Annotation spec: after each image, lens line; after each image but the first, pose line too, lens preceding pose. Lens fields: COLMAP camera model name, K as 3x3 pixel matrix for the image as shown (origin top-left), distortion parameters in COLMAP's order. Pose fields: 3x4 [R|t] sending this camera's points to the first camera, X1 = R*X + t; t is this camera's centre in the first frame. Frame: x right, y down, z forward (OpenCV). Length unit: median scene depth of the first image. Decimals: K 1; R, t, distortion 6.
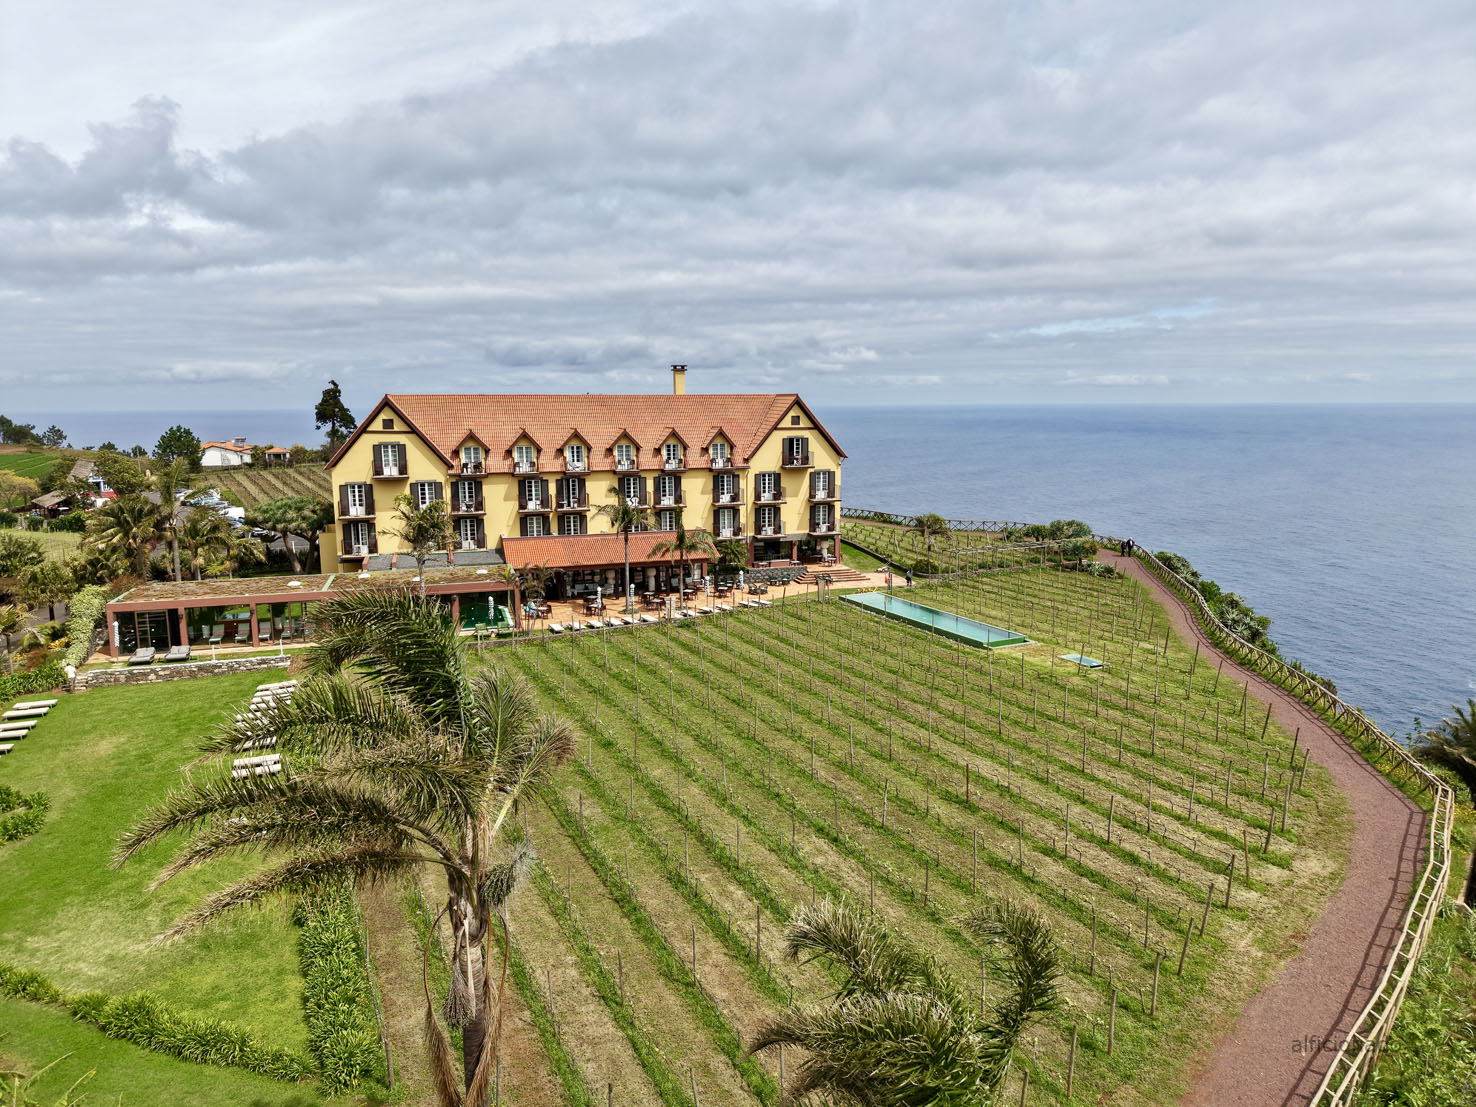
lens RADIAL K [[1027.5, 0, 739.0], [0, 1027.5, 551.3], [0, 0, 1]] dist [0.011246, -0.023136]
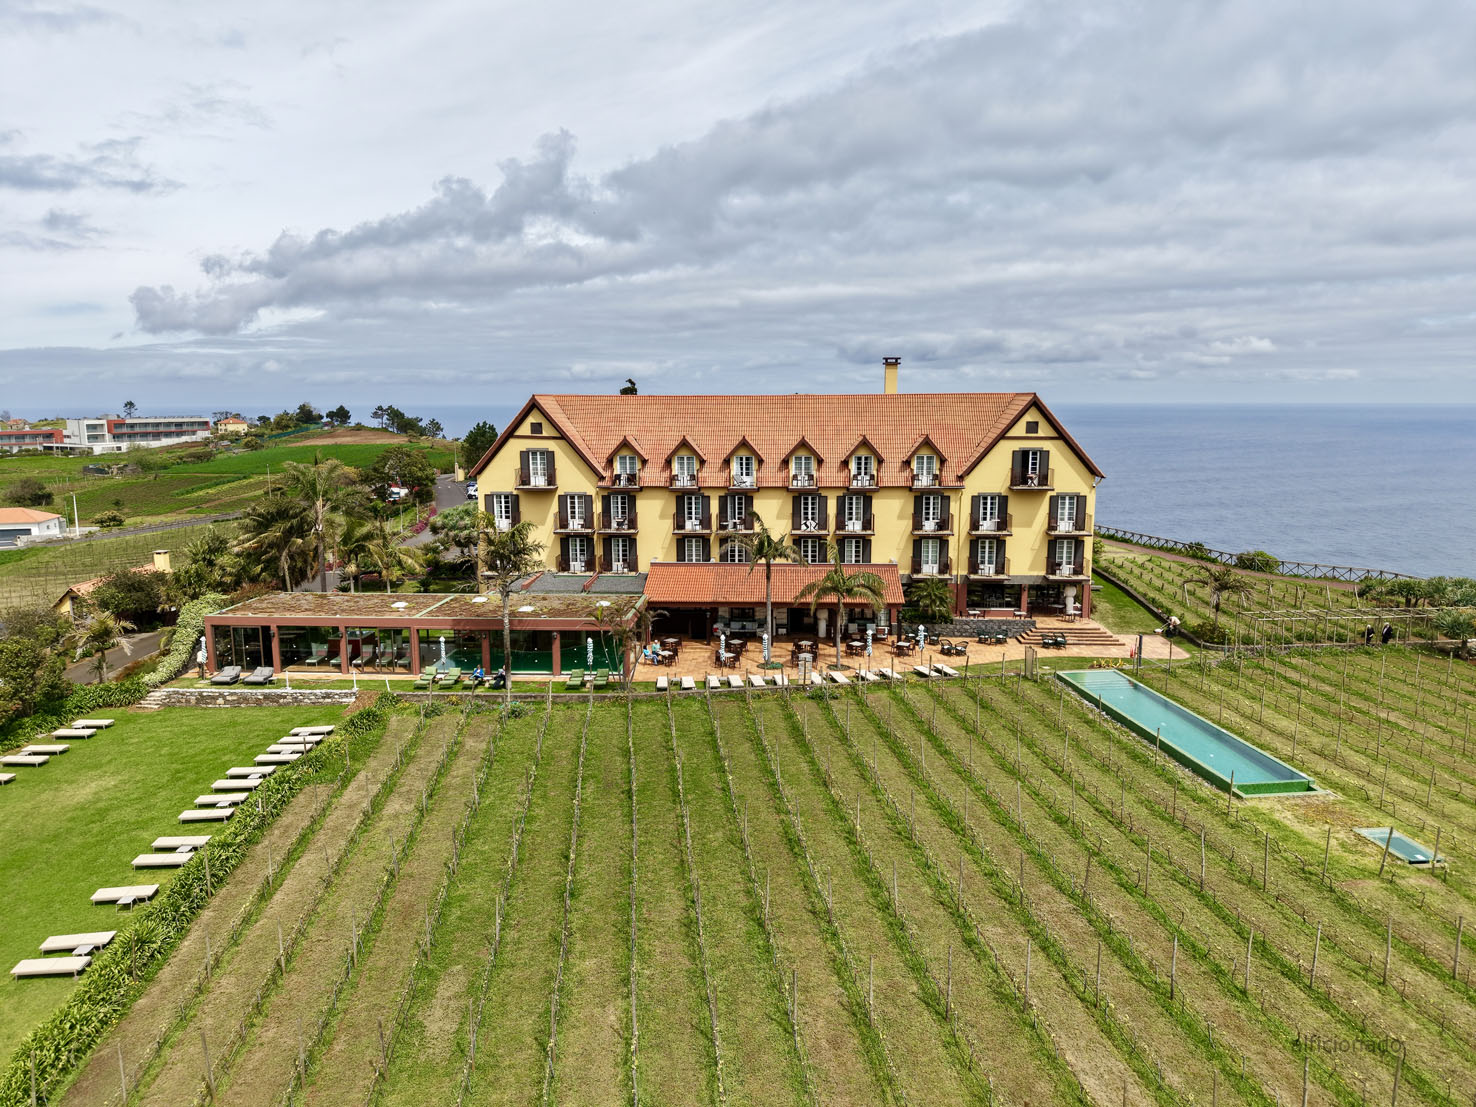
lens RADIAL K [[1027.5, 0, 720.5], [0, 1027.5, 463.9], [0, 0, 1]] dist [0.011246, -0.023136]
pose [[0.931655, 0.026026, -0.362410, 0.088445], [-0.054815, 0.996083, -0.069383, -0.025351], [0.359185, 0.084506, 0.929433, 0.143358]]
